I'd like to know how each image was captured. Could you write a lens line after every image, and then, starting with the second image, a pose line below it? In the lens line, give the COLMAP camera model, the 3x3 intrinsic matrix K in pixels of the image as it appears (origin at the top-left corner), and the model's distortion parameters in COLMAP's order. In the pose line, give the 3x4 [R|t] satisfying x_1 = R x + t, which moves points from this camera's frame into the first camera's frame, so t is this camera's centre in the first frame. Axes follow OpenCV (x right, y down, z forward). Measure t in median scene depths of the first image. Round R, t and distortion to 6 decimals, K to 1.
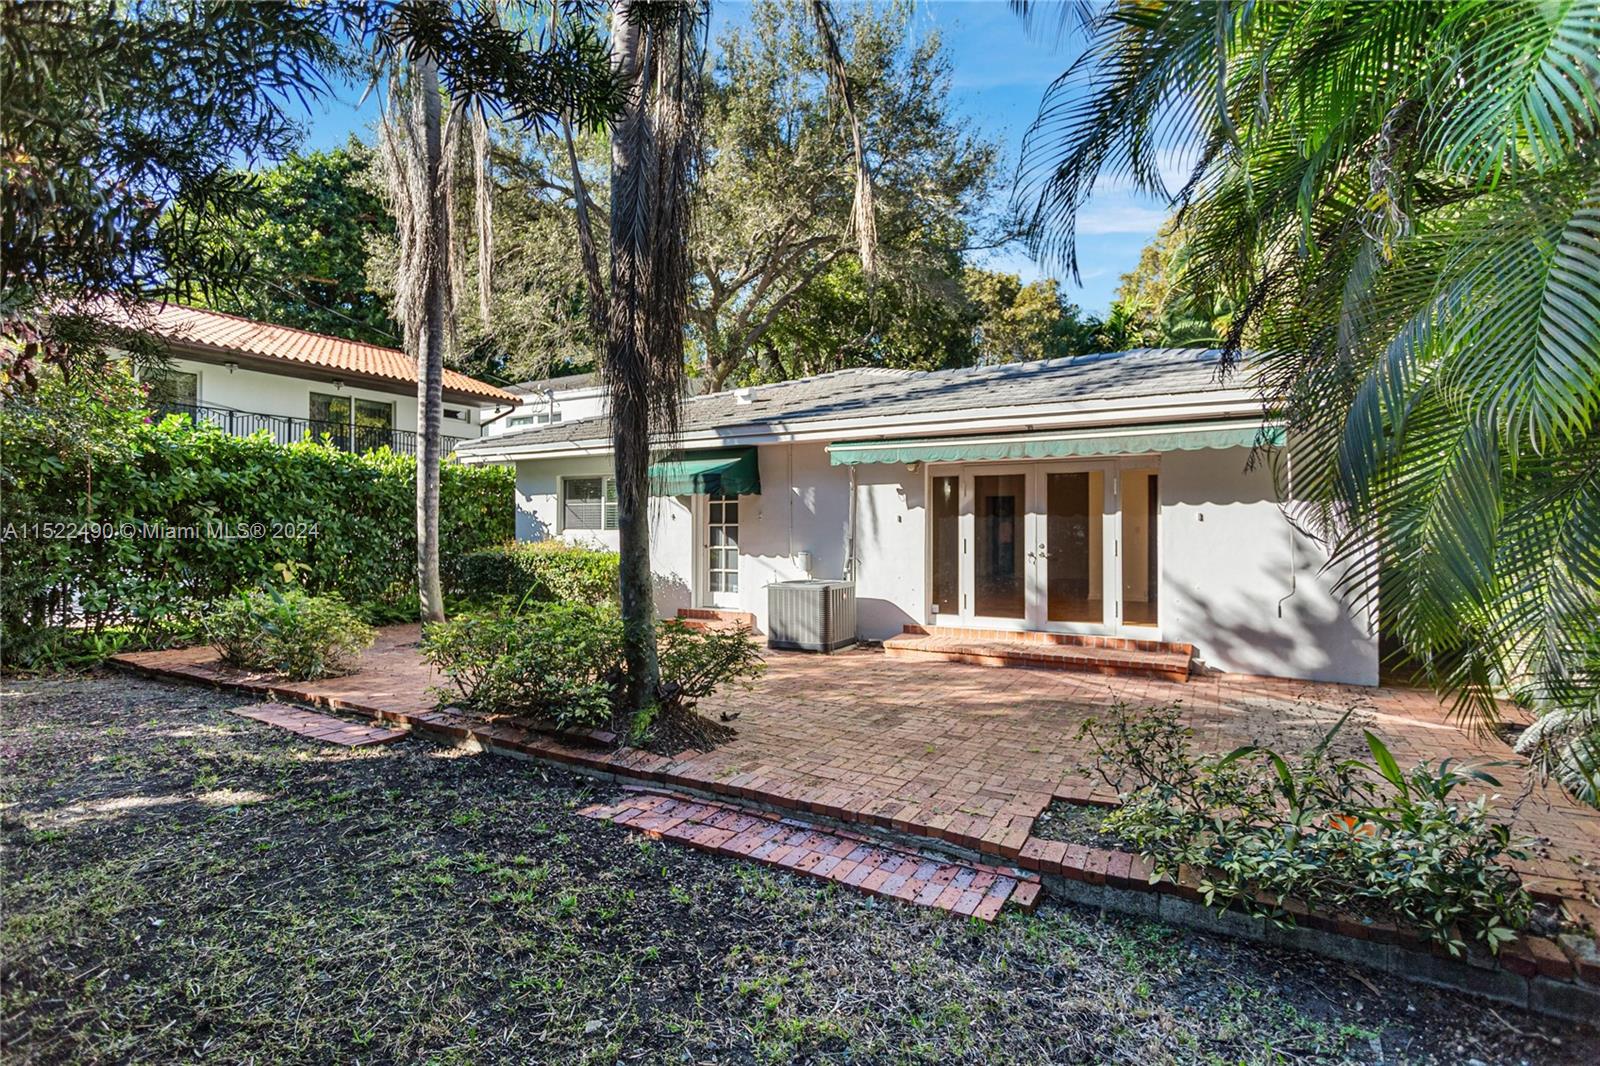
lens RADIAL K [[793.2, 0, 808.7], [0, 793.2, 528.8], [0, 0, 1]] dist [-0.002855, 0.007996]
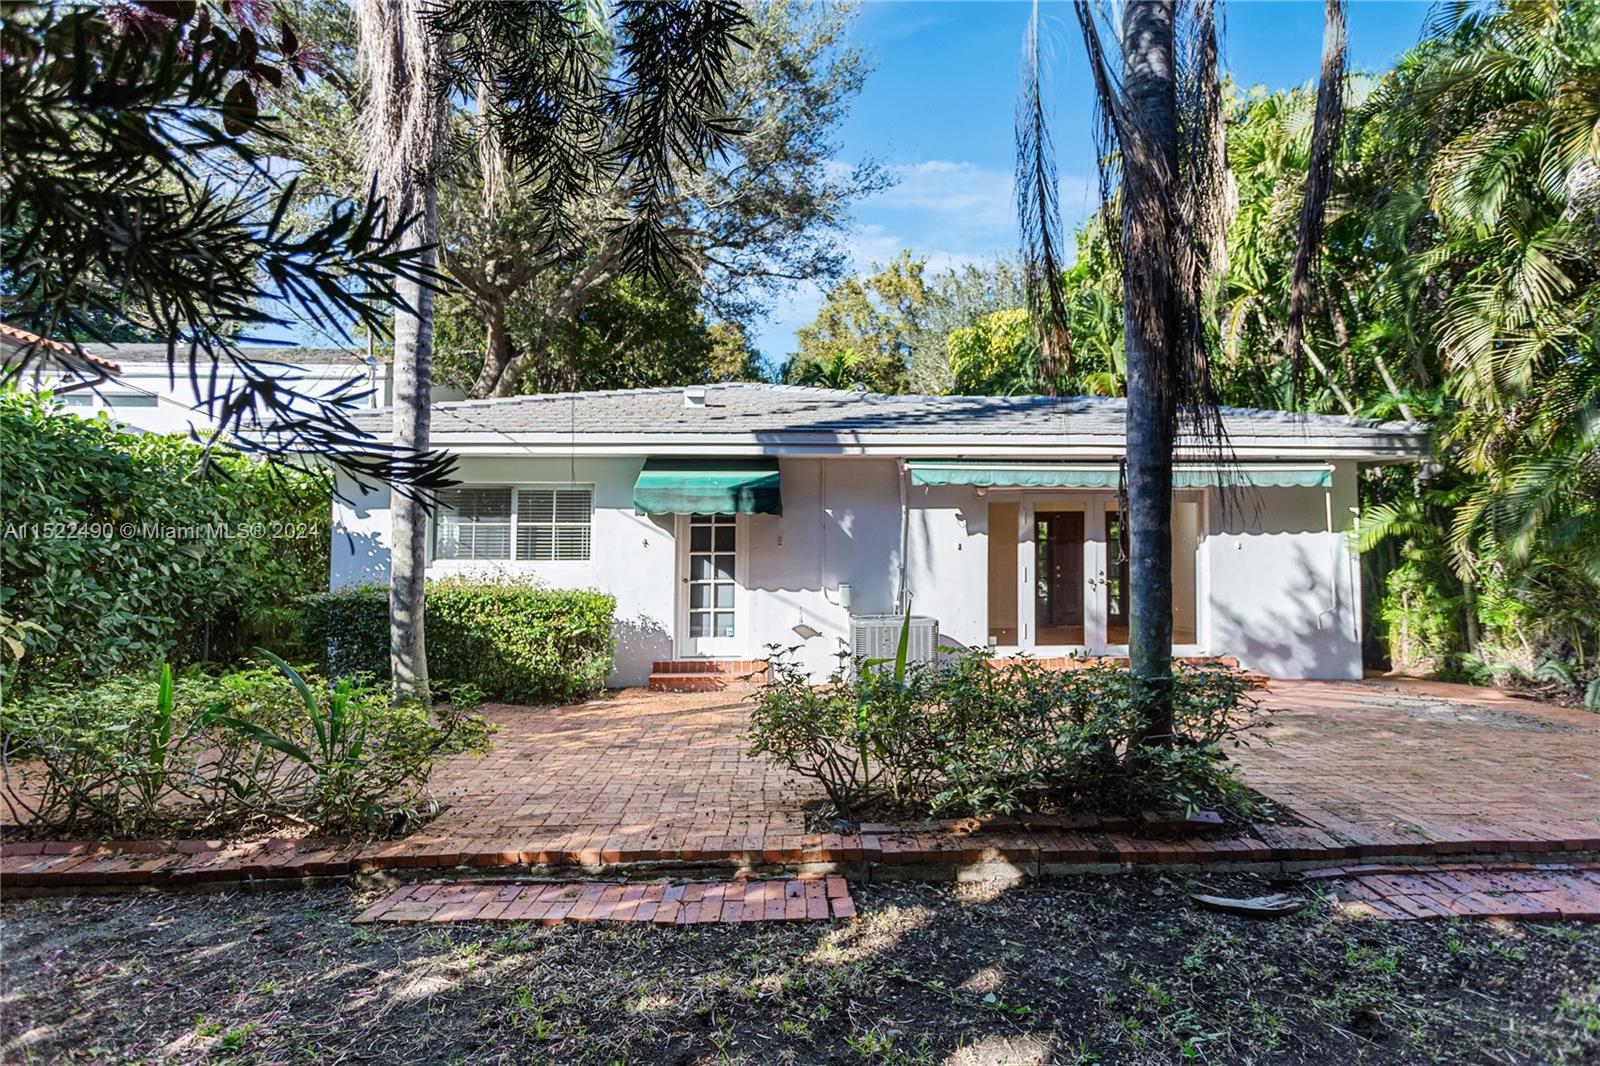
lens RADIAL K [[792.3, 0, 809.1], [0, 792.3, 556.9], [0, 0, 1]] dist [0.002127, 0.000777]
pose [[0.832732, 0.005953, 0.553644, -0.547346], [0.004641, 0.999832, -0.017731, 0.015356], [-0.553656, 0.017334, 0.832565, 0.321396]]
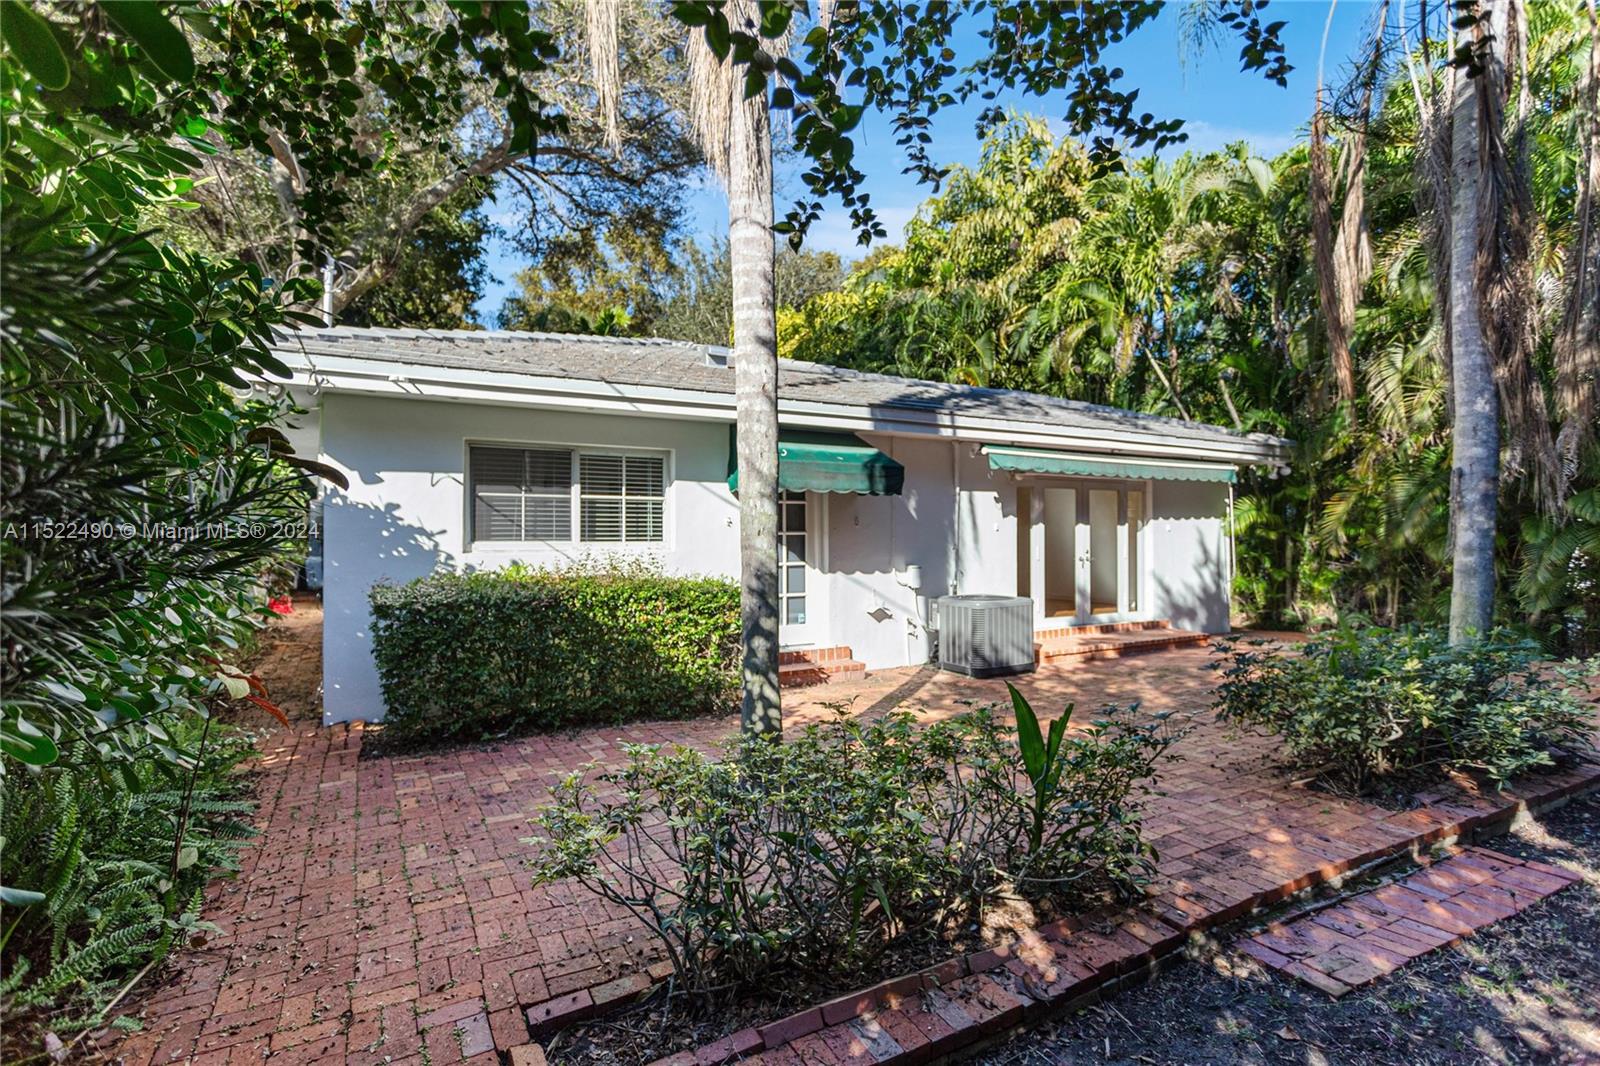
lens RADIAL K [[793.2, 0, 808.7], [0, 793.2, 528.8], [0, 0, 1]] dist [-0.002855, 0.007996]
pose [[0.487985, 0.007060, 0.872823, -0.855235], [0.003964, 0.999939, -0.010305, -0.001924], [-0.872843, 0.008488, 0.487928, 0.723037]]
